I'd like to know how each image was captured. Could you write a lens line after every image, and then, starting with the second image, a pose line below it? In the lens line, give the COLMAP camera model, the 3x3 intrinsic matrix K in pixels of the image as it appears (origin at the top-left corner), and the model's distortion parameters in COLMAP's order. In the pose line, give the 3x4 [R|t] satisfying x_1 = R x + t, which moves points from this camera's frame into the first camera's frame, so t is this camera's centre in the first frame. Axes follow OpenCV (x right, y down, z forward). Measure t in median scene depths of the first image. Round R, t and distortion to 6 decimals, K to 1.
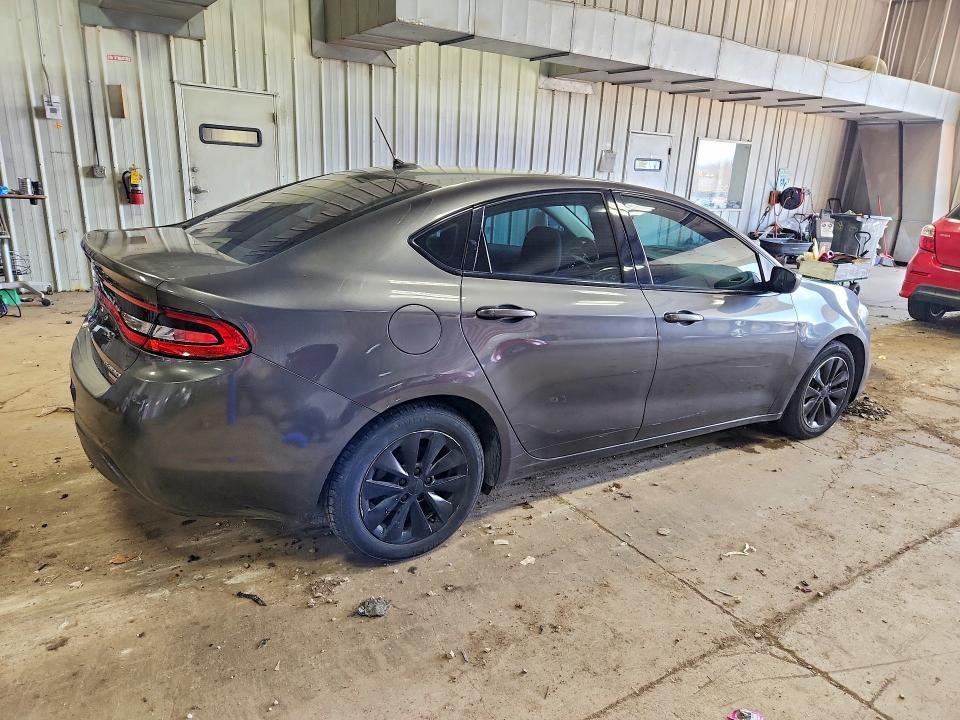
lens RADIAL K [[650.3, 0, 492.5], [0, 650.3, 360.2], [0, 0, 1]] dist [0.060540, -0.046984]
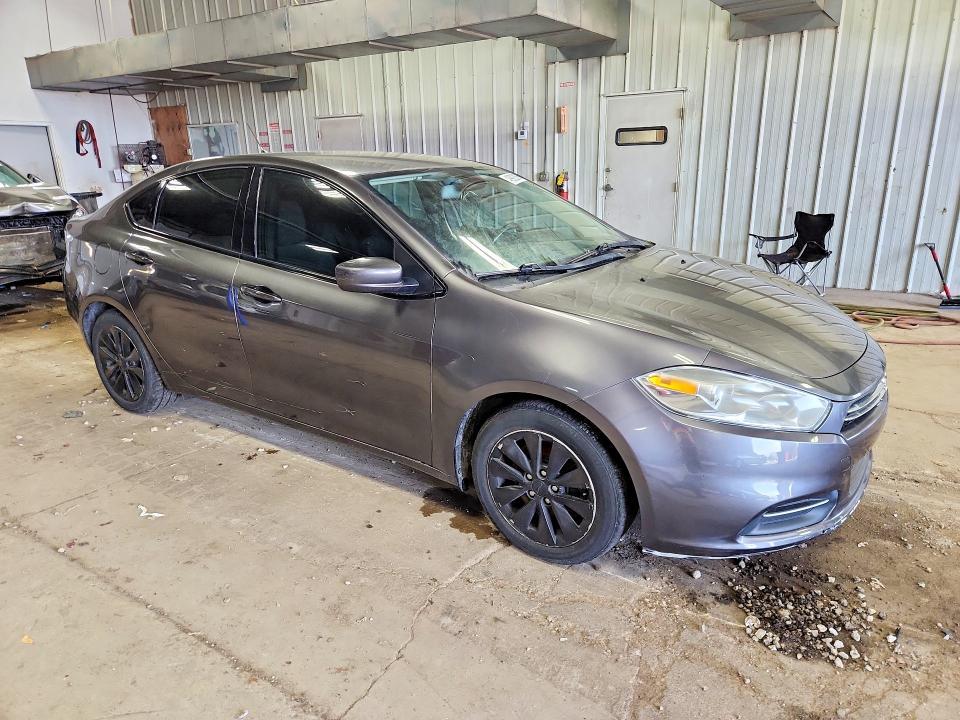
lens RADIAL K [[650.3, 0, 492.5], [0, 650.3, 360.2], [0, 0, 1]] dist [0.060540, -0.046984]
pose [[0.378798, 0.207915, -0.901822, 0.641817], [-0.220685, 0.966621, 0.130159, -0.083258], [0.898783, 0.149714, 0.412038, 0.452658]]
